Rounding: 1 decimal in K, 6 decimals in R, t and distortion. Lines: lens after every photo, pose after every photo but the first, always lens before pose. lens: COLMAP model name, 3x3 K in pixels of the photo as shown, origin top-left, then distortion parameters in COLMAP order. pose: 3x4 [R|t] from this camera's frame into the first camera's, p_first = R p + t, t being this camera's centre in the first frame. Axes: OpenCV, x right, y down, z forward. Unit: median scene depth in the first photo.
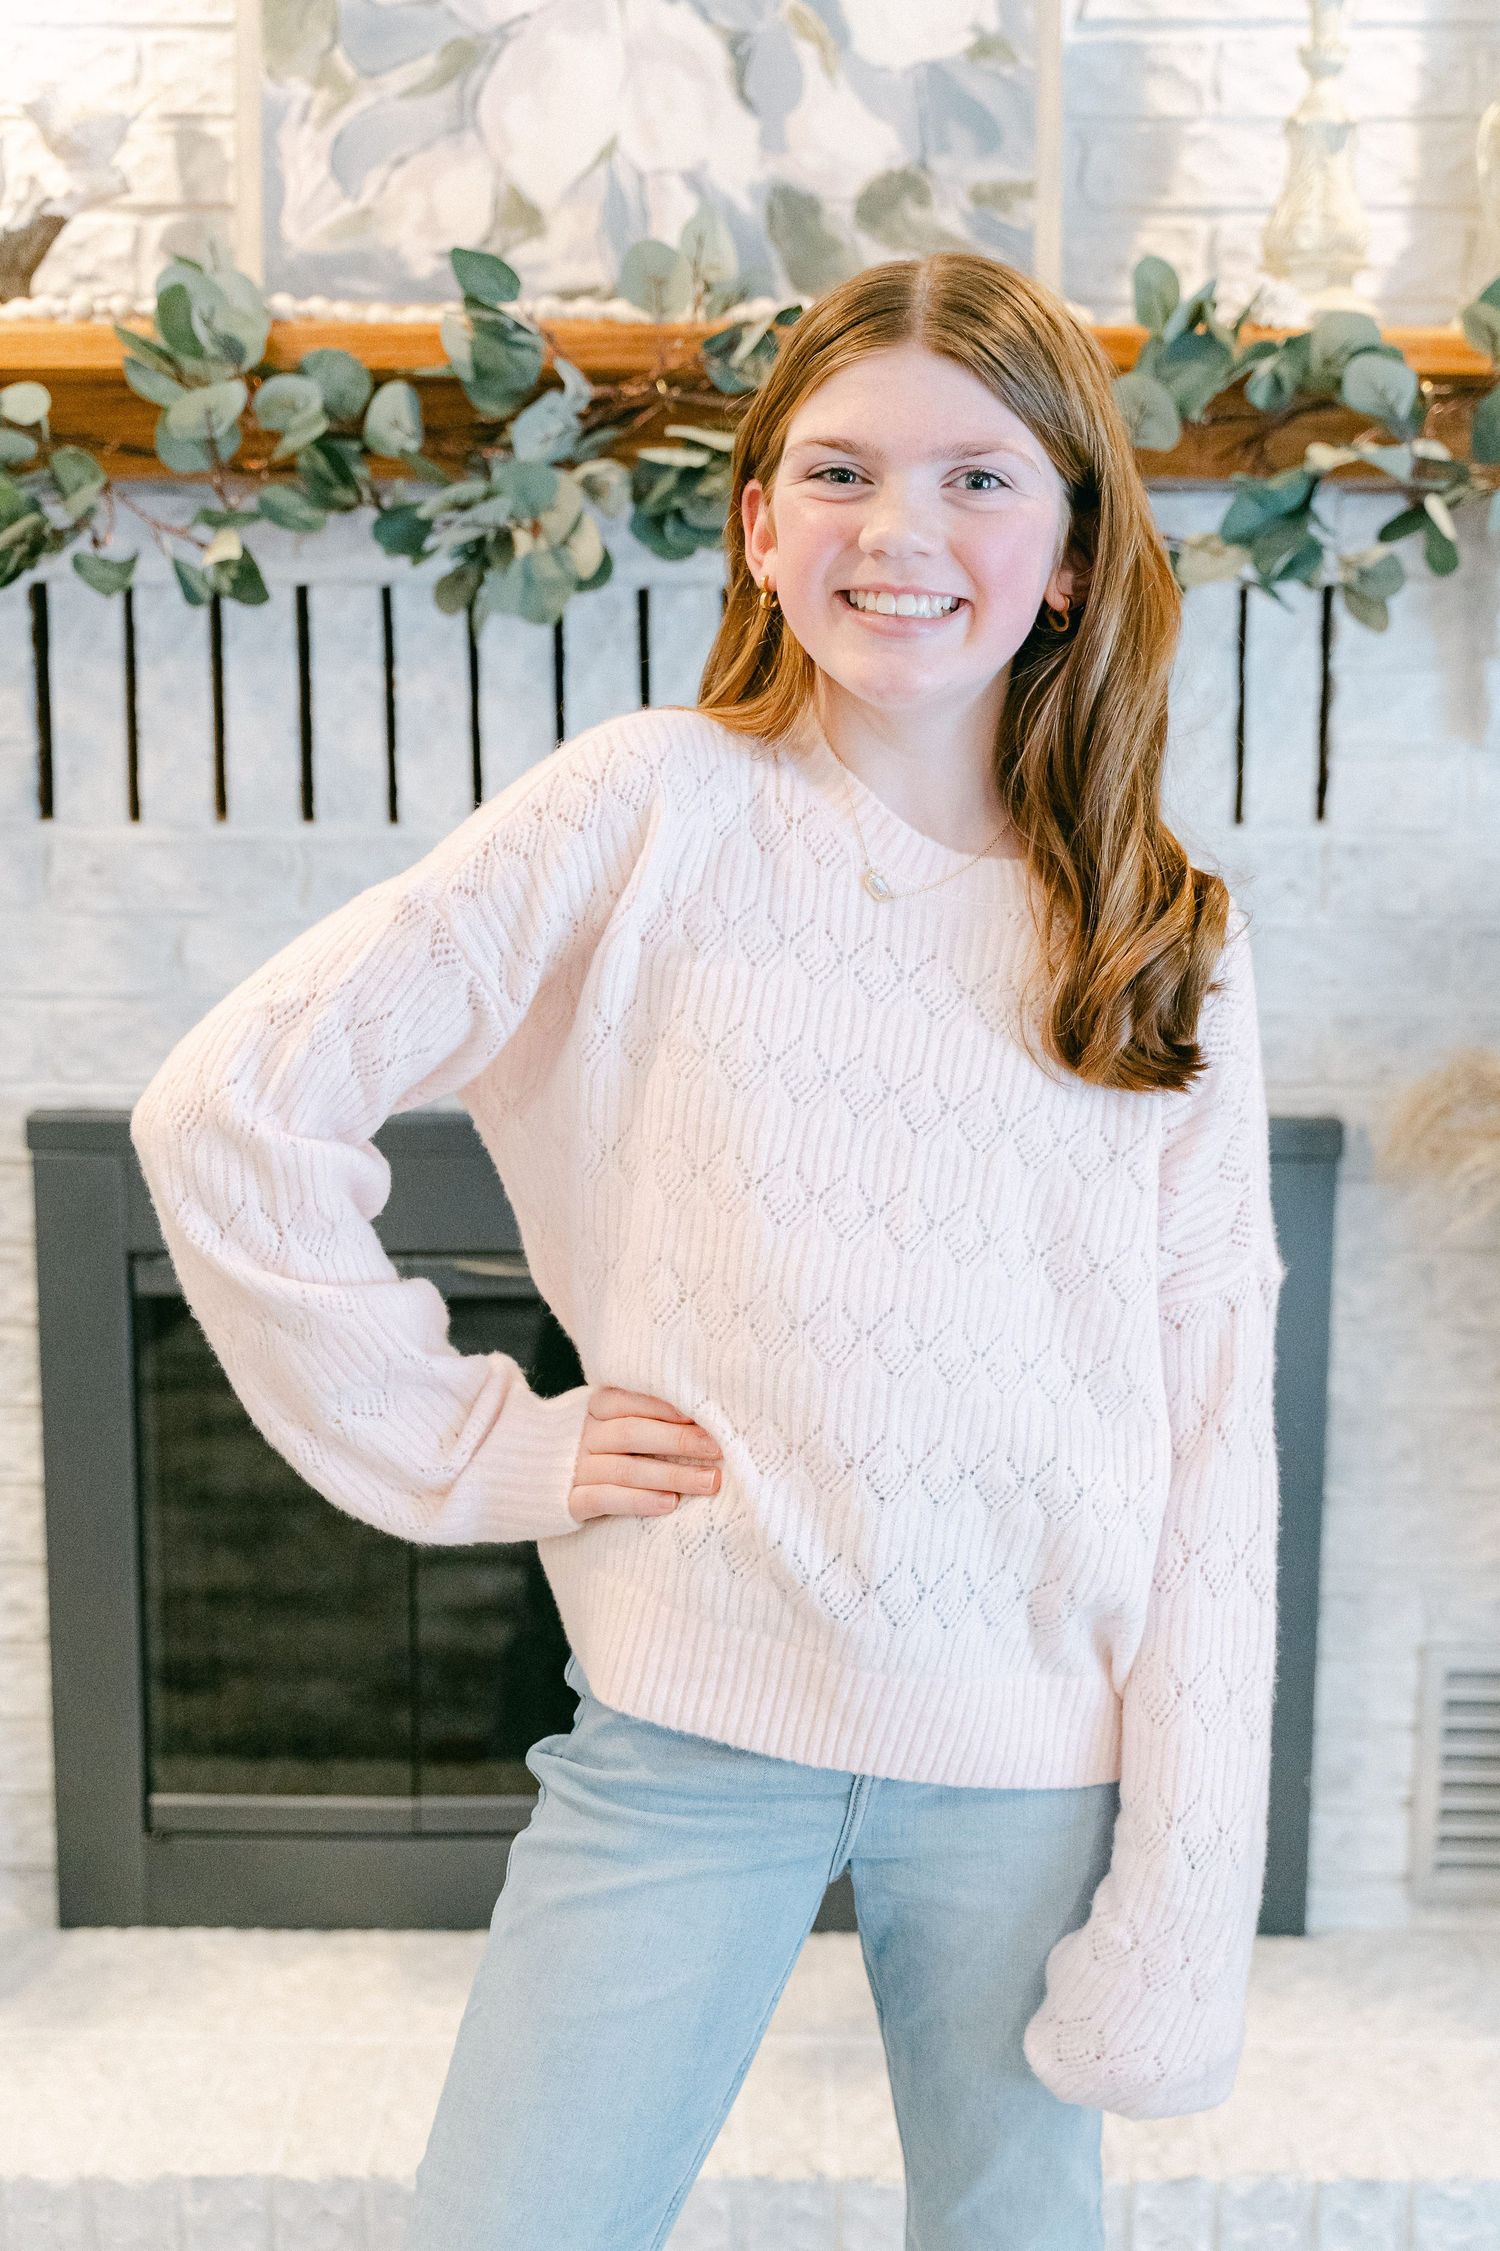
lens RADIAL K [[3042.4, 0, 733.8], [0, 3042.4, 1139.6], [0, 0, 1]] dist [-0.003960, 0.000000]
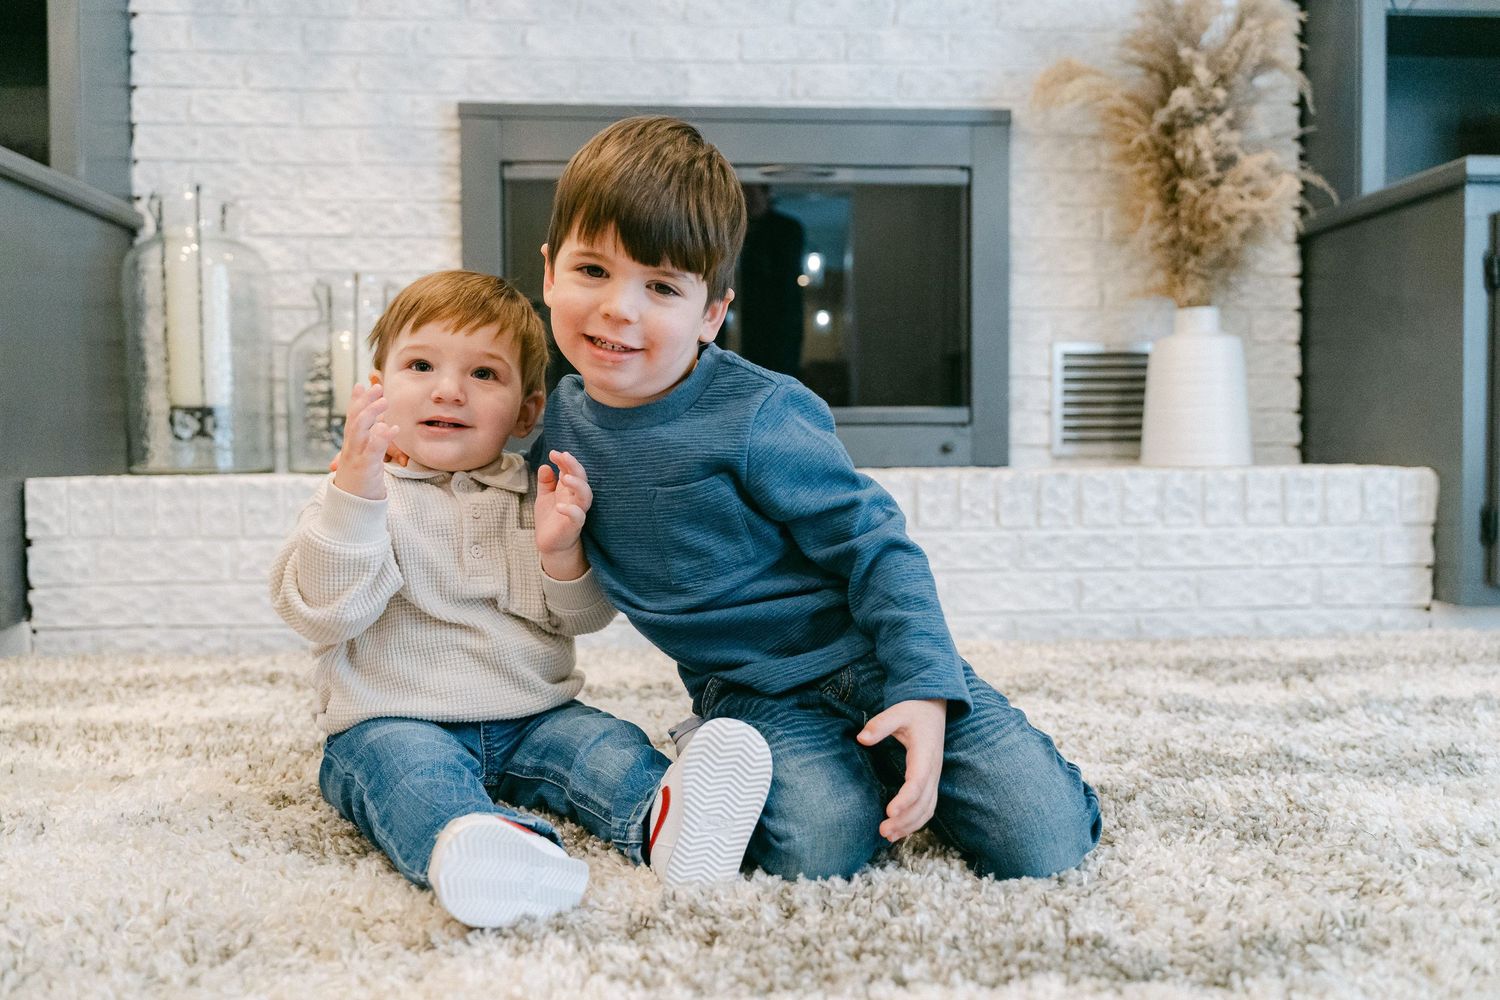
lens RADIAL K [[1248.5, 0, 754.7], [0, 1248.5, 477.3], [0, 0, 1]] dist [0.010794, -0.026417]
pose [[0.996762, -0.013224, 0.079315, -0.093360], [0.024842, 0.988773, -0.147343, 0.463061], [-0.076476, 0.148836, 0.985900, 0.086374]]
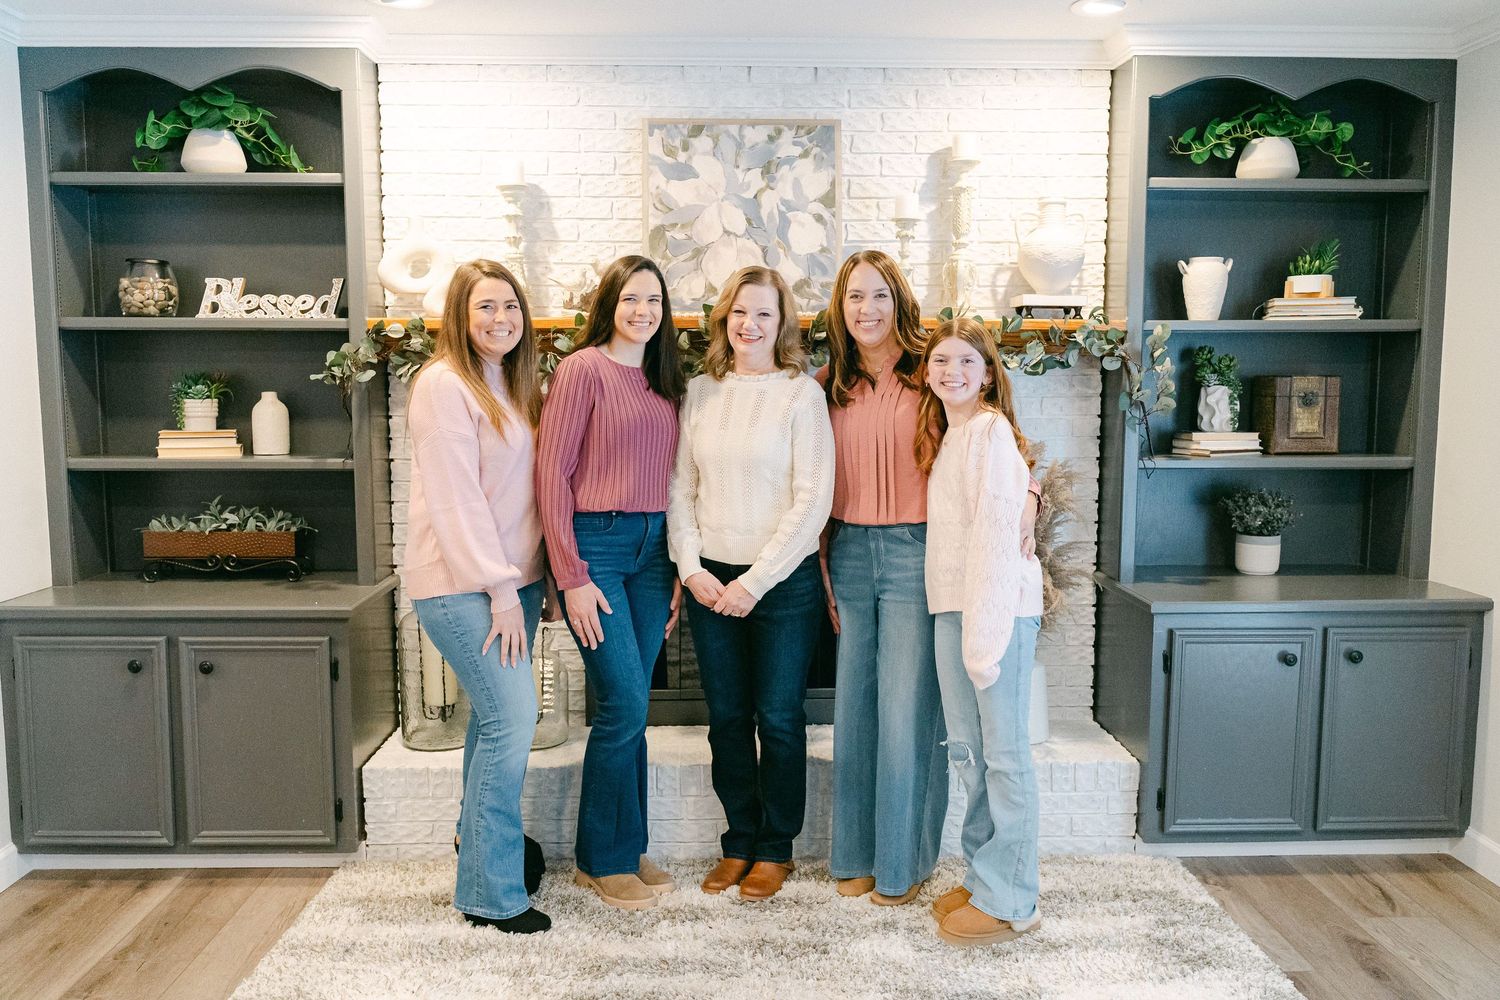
lens RADIAL K [[1248.5, 0, 751.3], [0, 1248.5, 492.6], [0, 0, 1]] dist [0.010794, -0.026417]
pose [[0.999224, -0.006941, 0.038768, -0.084396], [0.009460, 0.997828, -0.065184, 0.081877], [-0.038231, 0.065500, 0.997120, -0.675454]]
